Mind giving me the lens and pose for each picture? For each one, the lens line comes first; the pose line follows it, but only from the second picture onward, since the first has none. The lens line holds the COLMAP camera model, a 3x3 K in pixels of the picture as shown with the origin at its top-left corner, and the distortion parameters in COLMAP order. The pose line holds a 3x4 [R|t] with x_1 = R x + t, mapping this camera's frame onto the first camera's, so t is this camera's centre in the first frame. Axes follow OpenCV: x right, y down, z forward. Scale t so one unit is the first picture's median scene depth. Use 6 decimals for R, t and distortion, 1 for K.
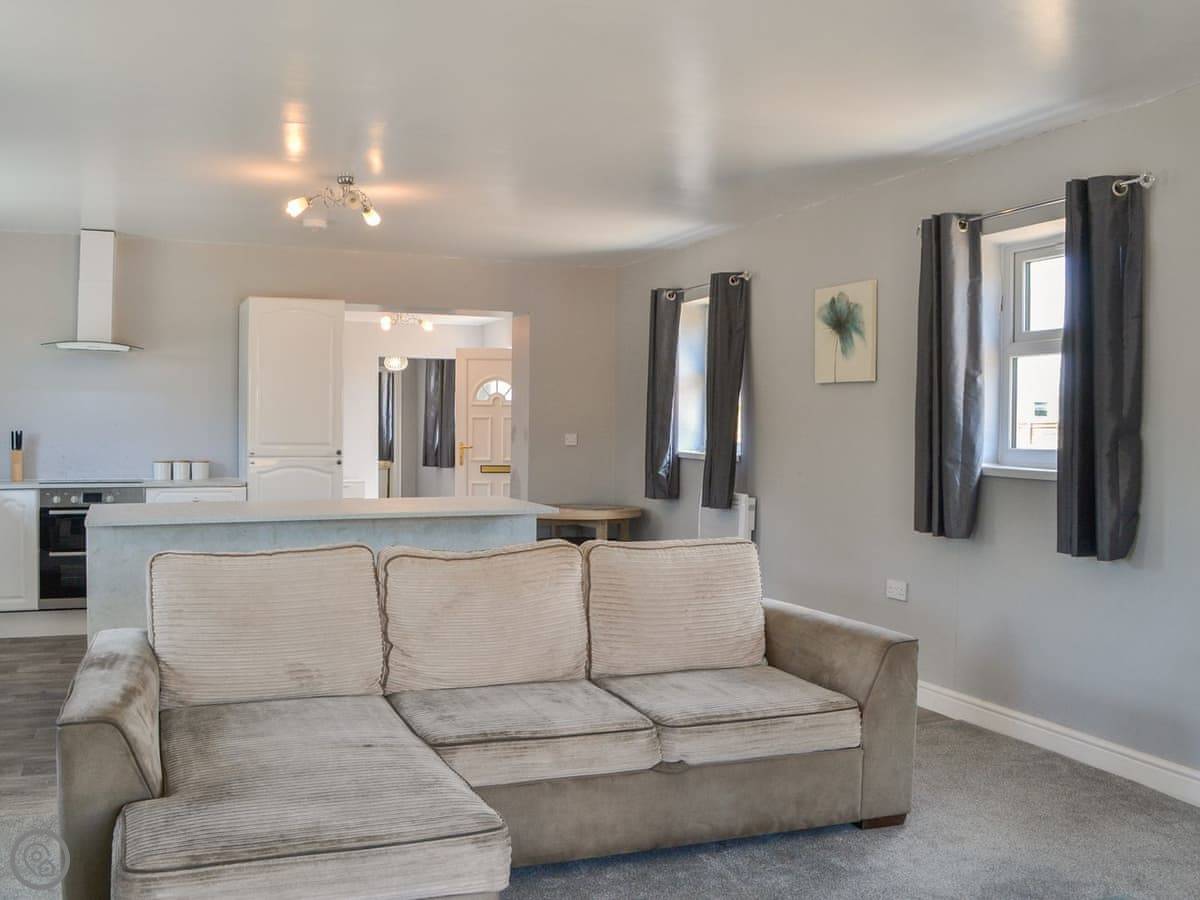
lens RADIAL K [[1110.6, 0, 533.5], [0, 1110.6, 481.4], [0, 0, 1]] dist [-0.084462, 0.002017]
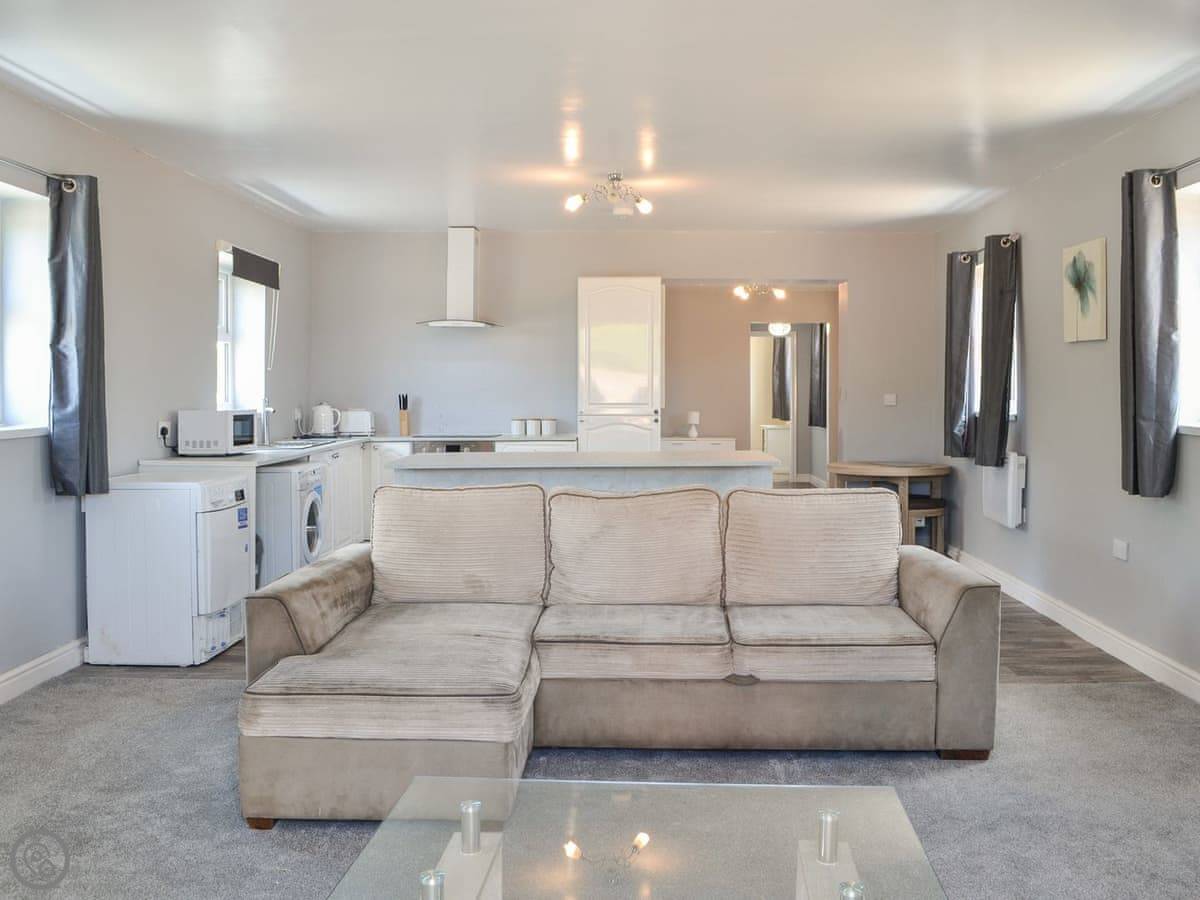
lens RADIAL K [[1090.3, 0, 600.0], [0, 1090.3, 450.0], [0, 0, 1]] dist [-0.082829, 0.006804]
pose [[0.926905, 0.011846, -0.375109, 0.349833], [-0.009314, 0.999920, 0.008563, 0.007132], [0.375181, -0.004443, 0.926941, -0.098334]]
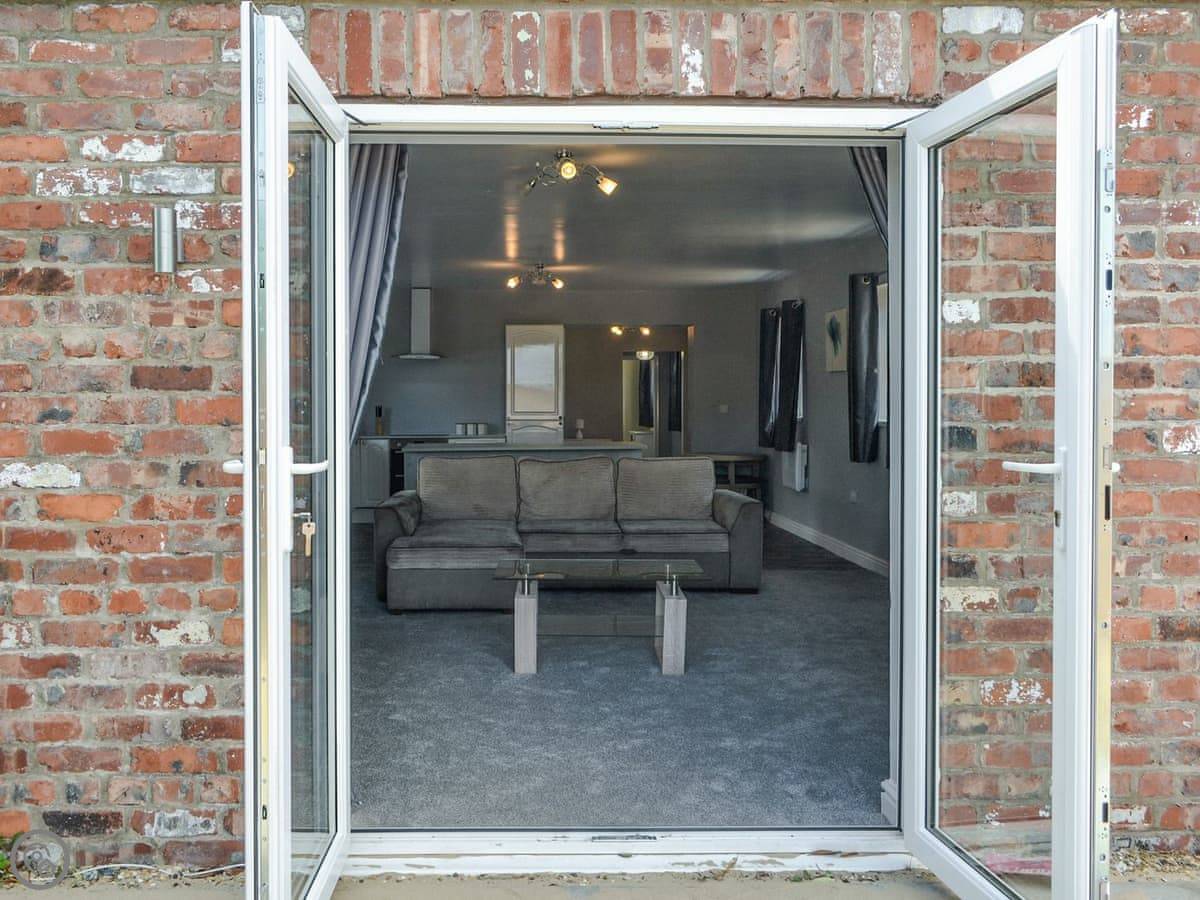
lens RADIAL K [[1083.0, 0, 466.8], [0, 1083.0, 445.6], [0, 0, 1]] dist [0.004429, 0.002719]
pose [[0.927384, 0.004550, -0.374084, 0.547427], [-0.007768, 0.999945, -0.007093, 0.051270], [0.374031, 0.009484, 0.927368, -0.996233]]
